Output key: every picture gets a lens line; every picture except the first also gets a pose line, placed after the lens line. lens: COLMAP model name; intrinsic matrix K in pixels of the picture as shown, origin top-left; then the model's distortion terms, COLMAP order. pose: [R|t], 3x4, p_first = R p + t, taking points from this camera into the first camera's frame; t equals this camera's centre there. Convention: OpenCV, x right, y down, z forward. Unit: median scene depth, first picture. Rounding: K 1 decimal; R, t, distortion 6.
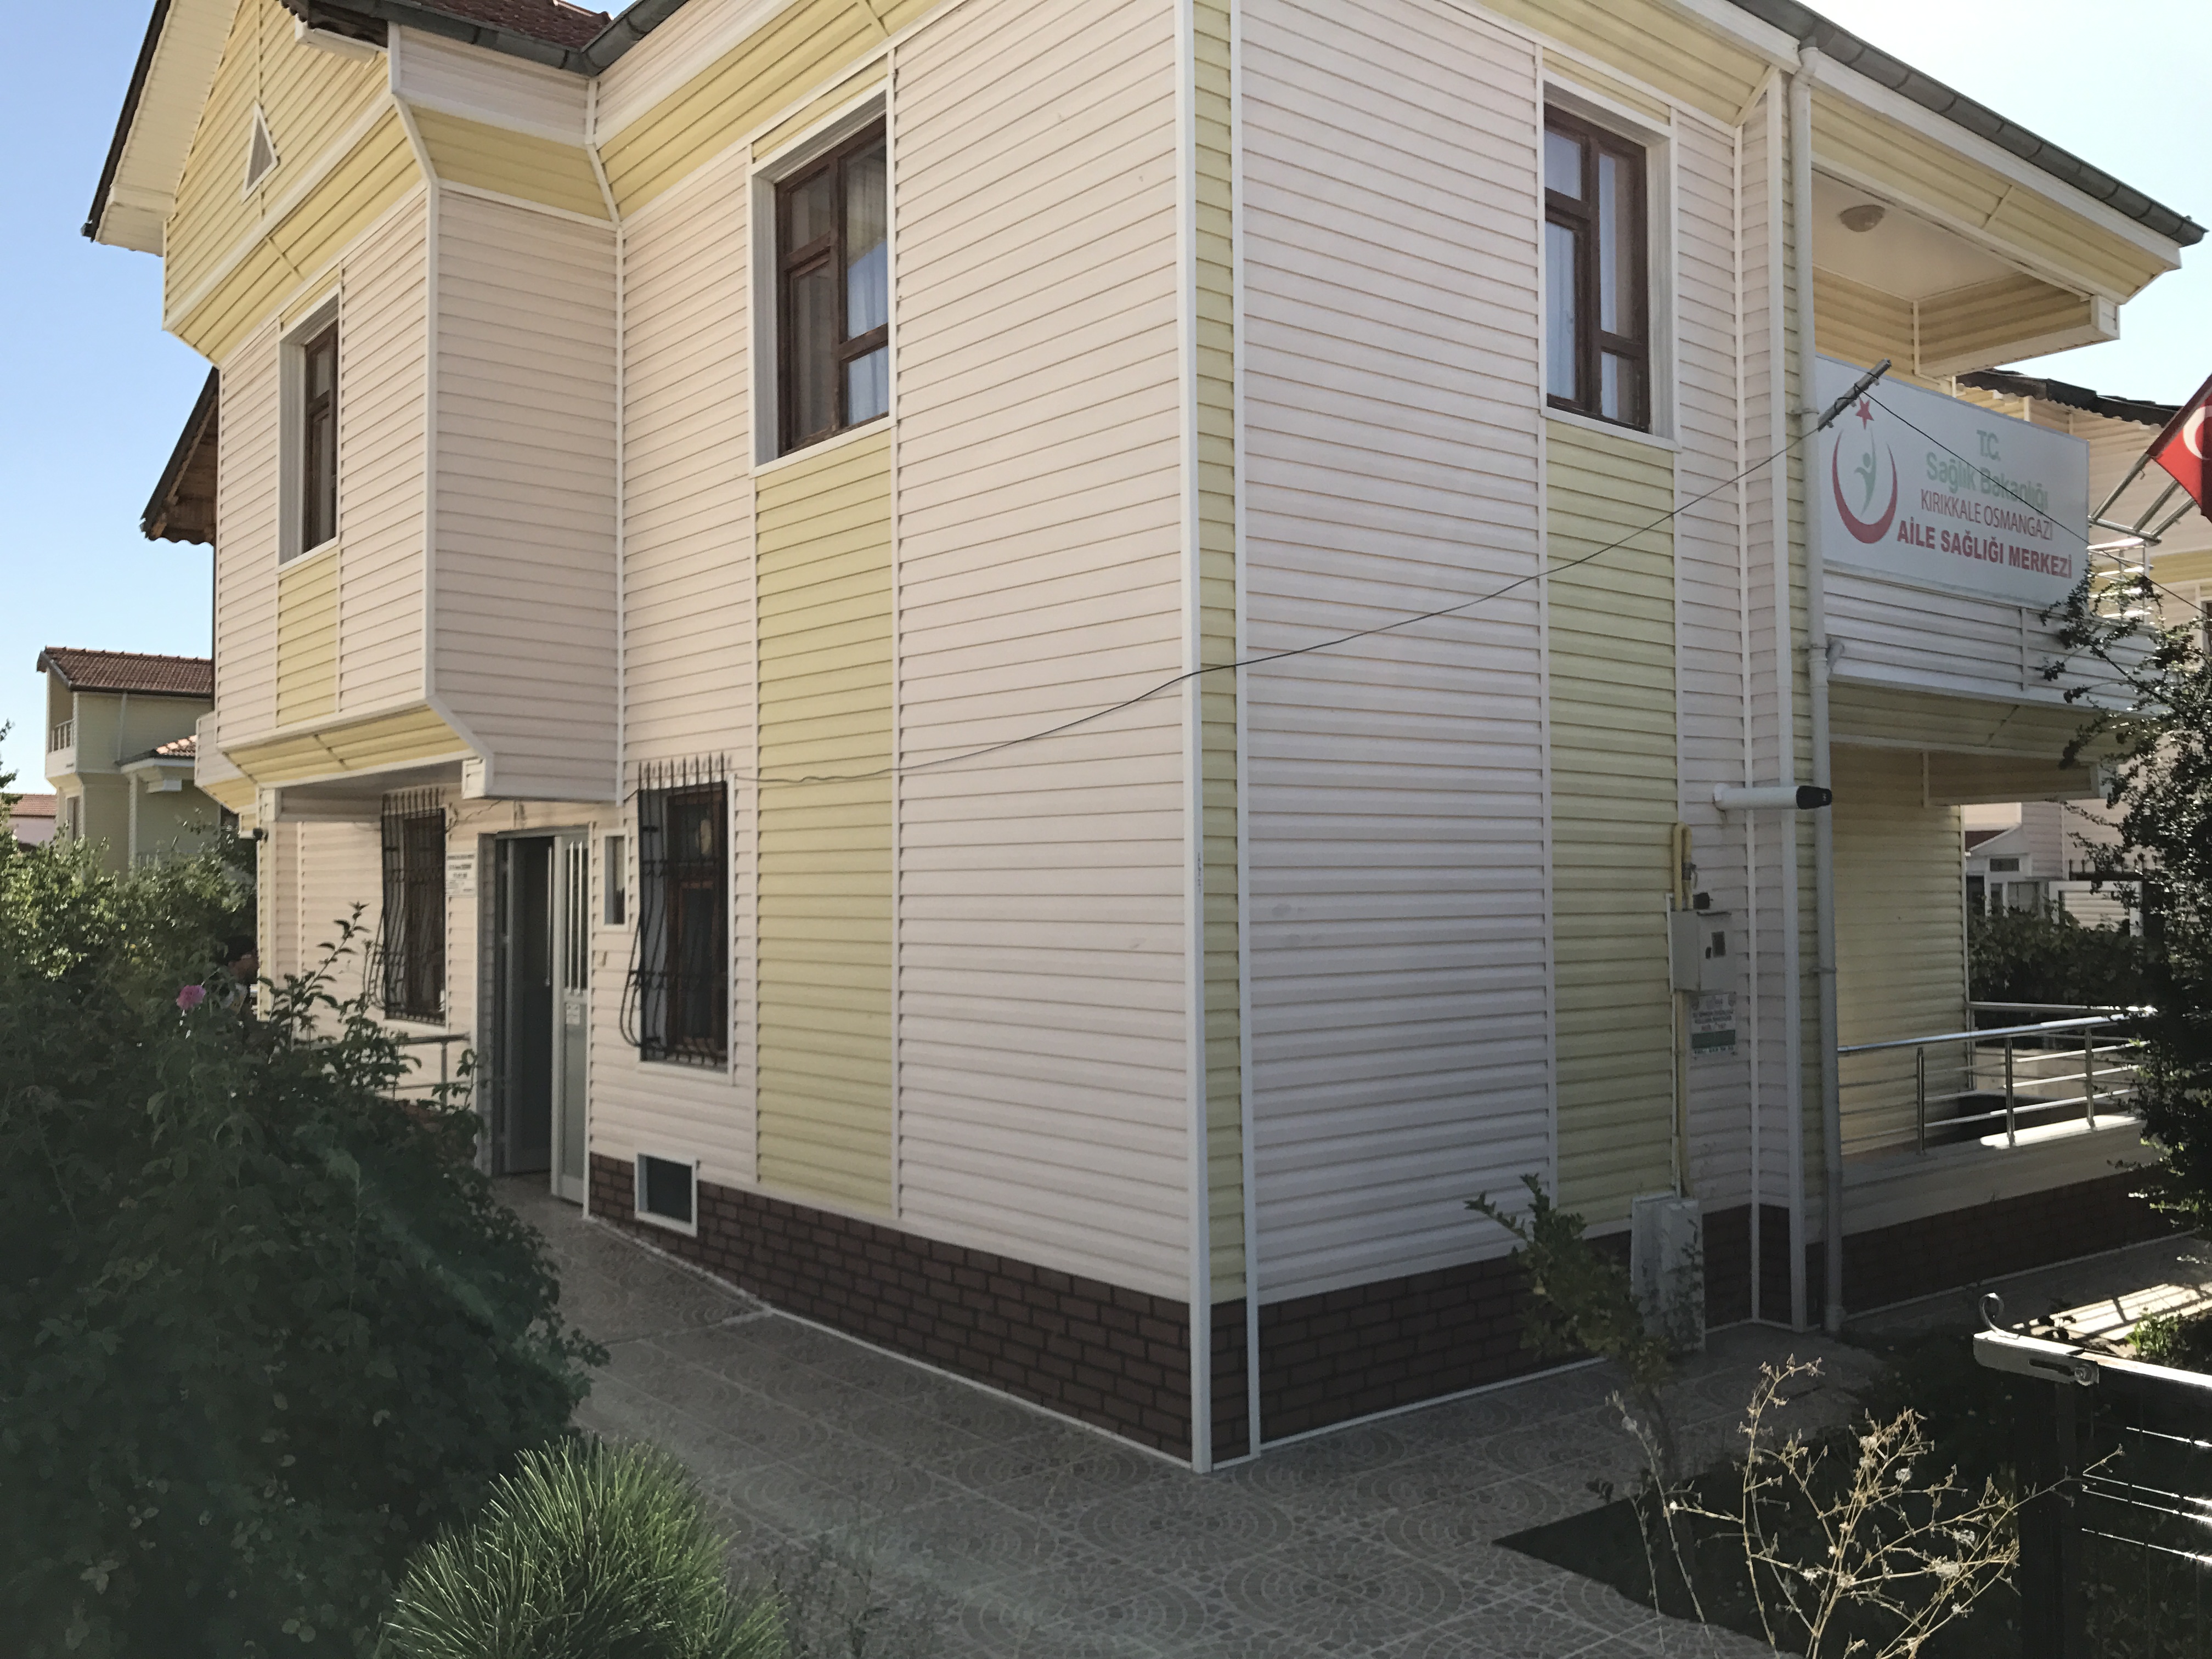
lens RADIAL K [[1816.8, 0, 1130.5], [0, 1816.8, 830.0], [0, 0, 1]] dist [0.033710, -0.012967]
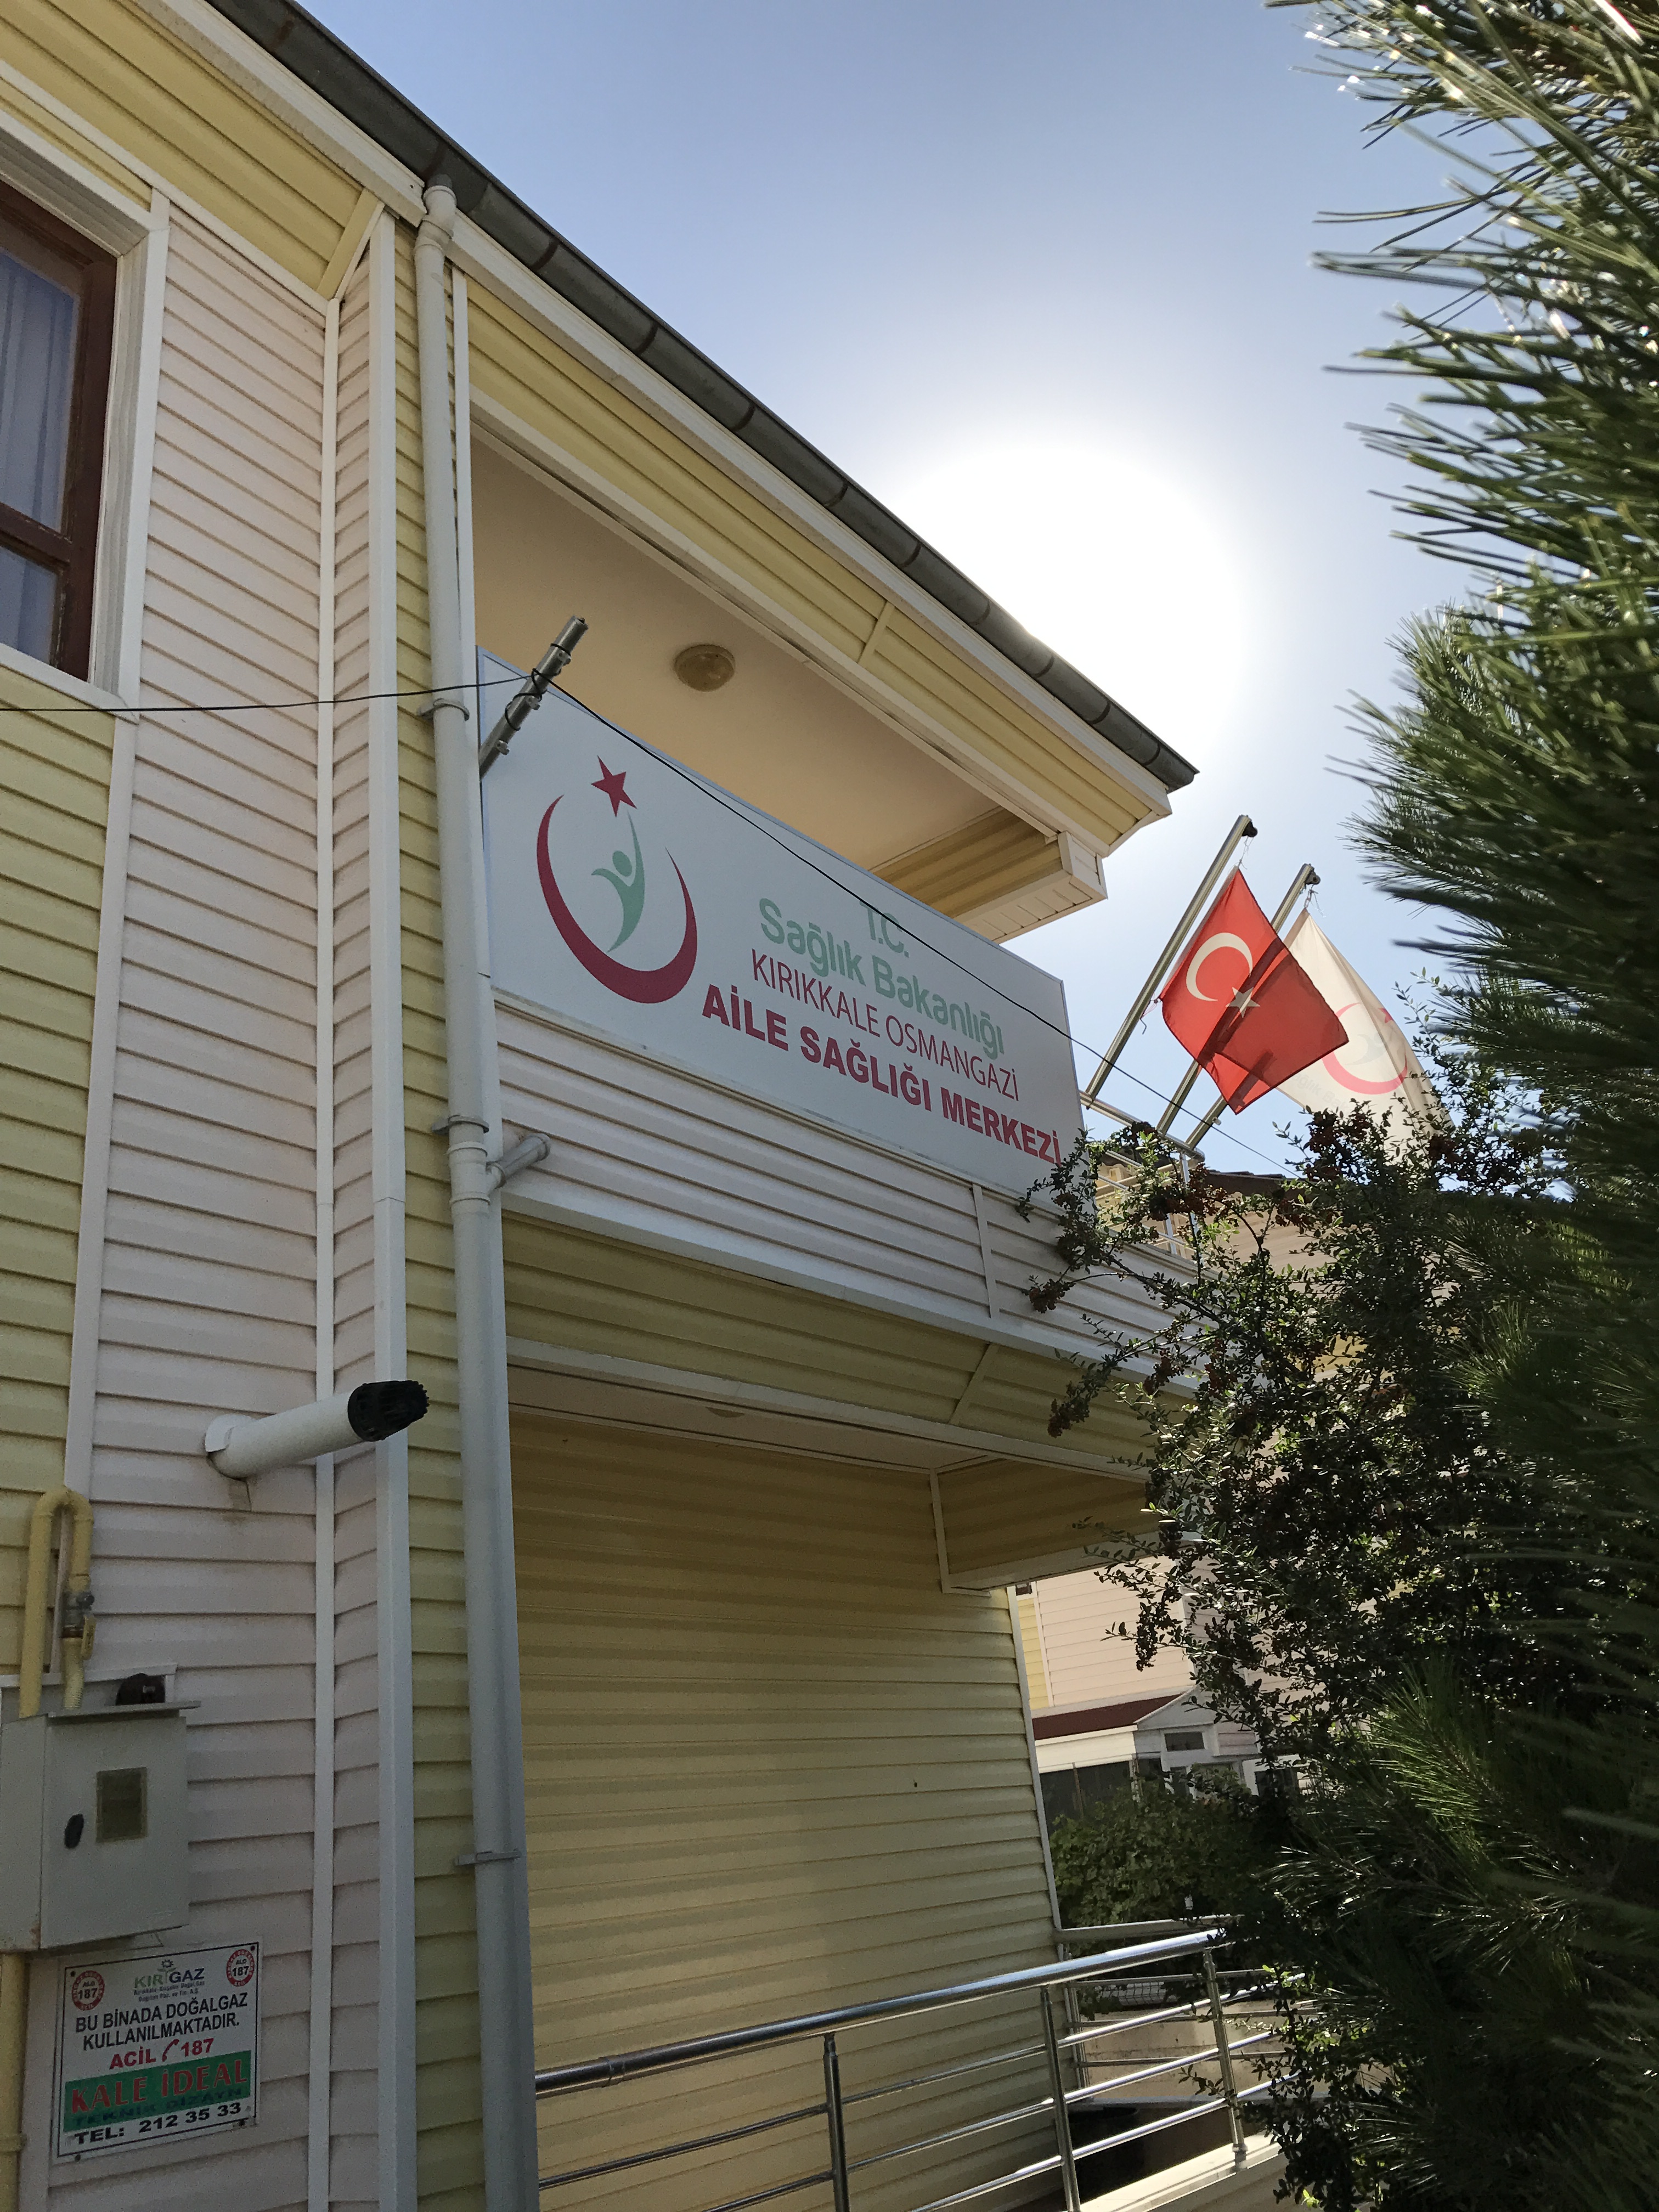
lens RADIAL K [[1816.8, 0, 813.6], [0, 1816.8, 1106.8], [0, 0, 1]] dist [0.033710, -0.012967]
pose [[0.973828, 0.000245, 0.227285, 0.356843], [0.081846, 0.932534, -0.351683, 0.069162], [-0.212037, 0.361081, 0.908108, 0.549246]]
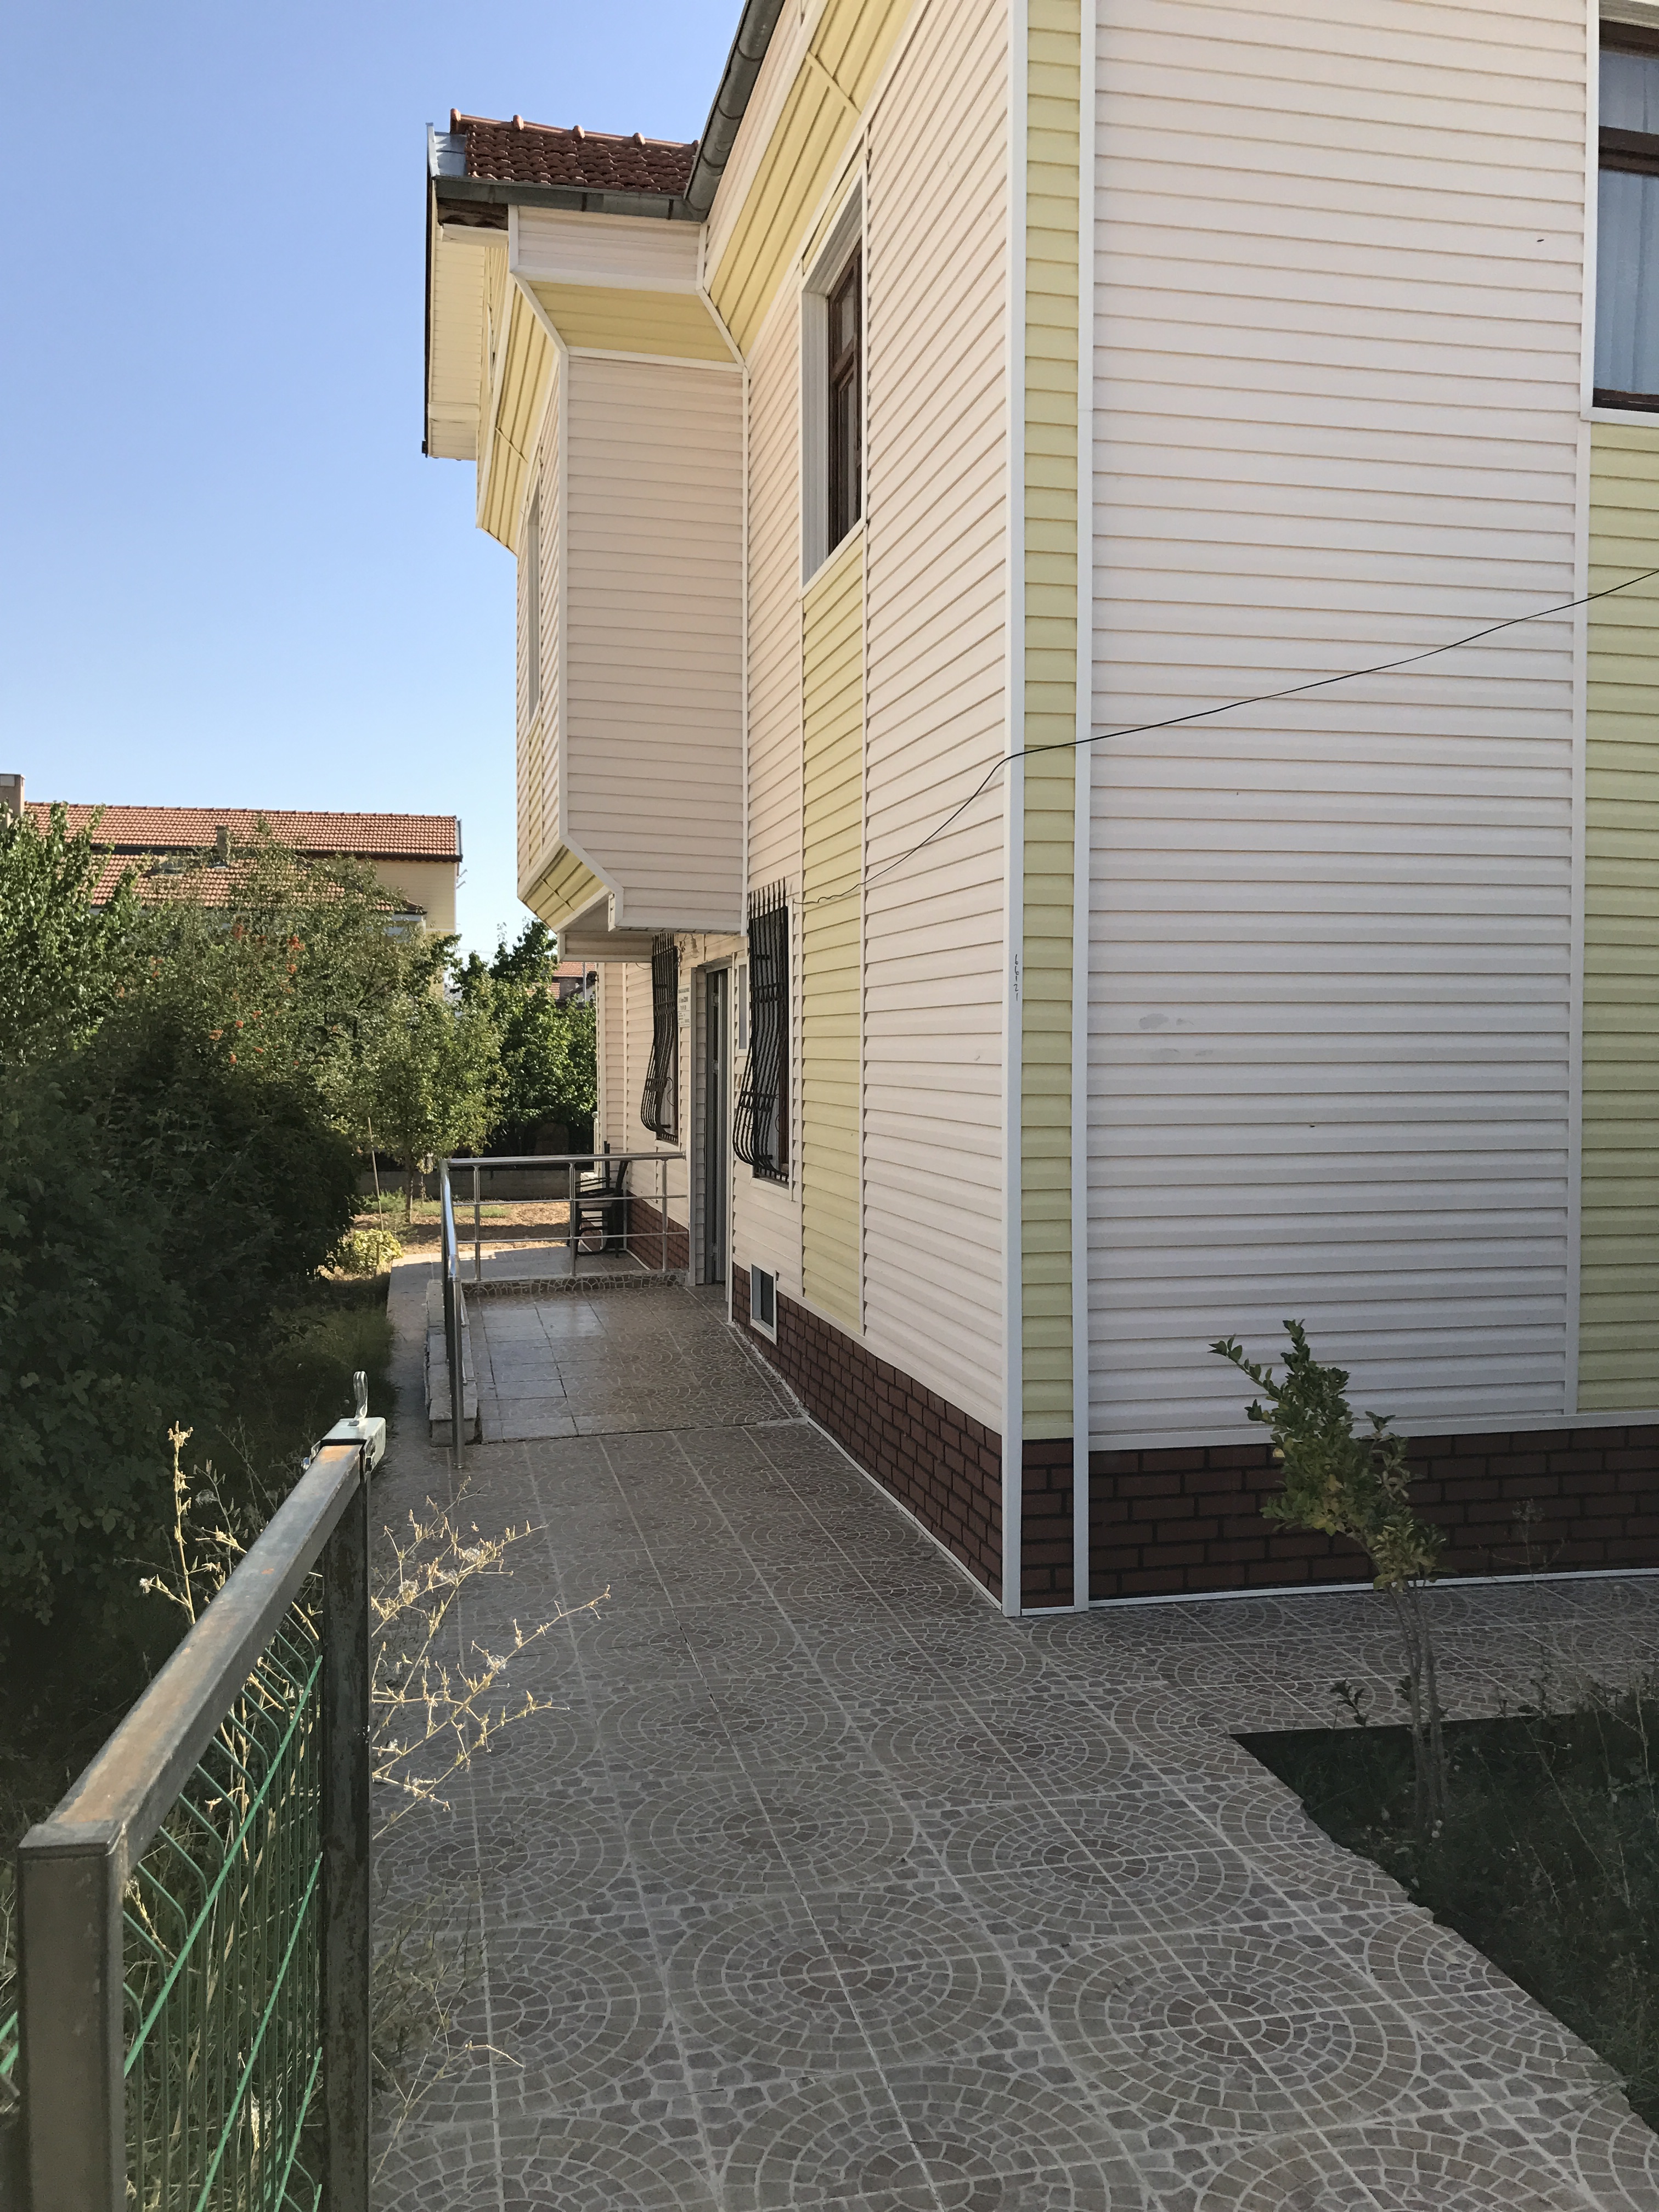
lens RADIAL K [[1816.8, 0, 837.3], [0, 1816.8, 1088.6], [0, 0, 1]] dist [0.033710, -0.012967]
pose [[0.899220, 0.018446, -0.437107, 0.261878], [0.005479, 0.998558, 0.053411, 0.022723], [0.437462, -0.050423, 0.897822, 0.097191]]
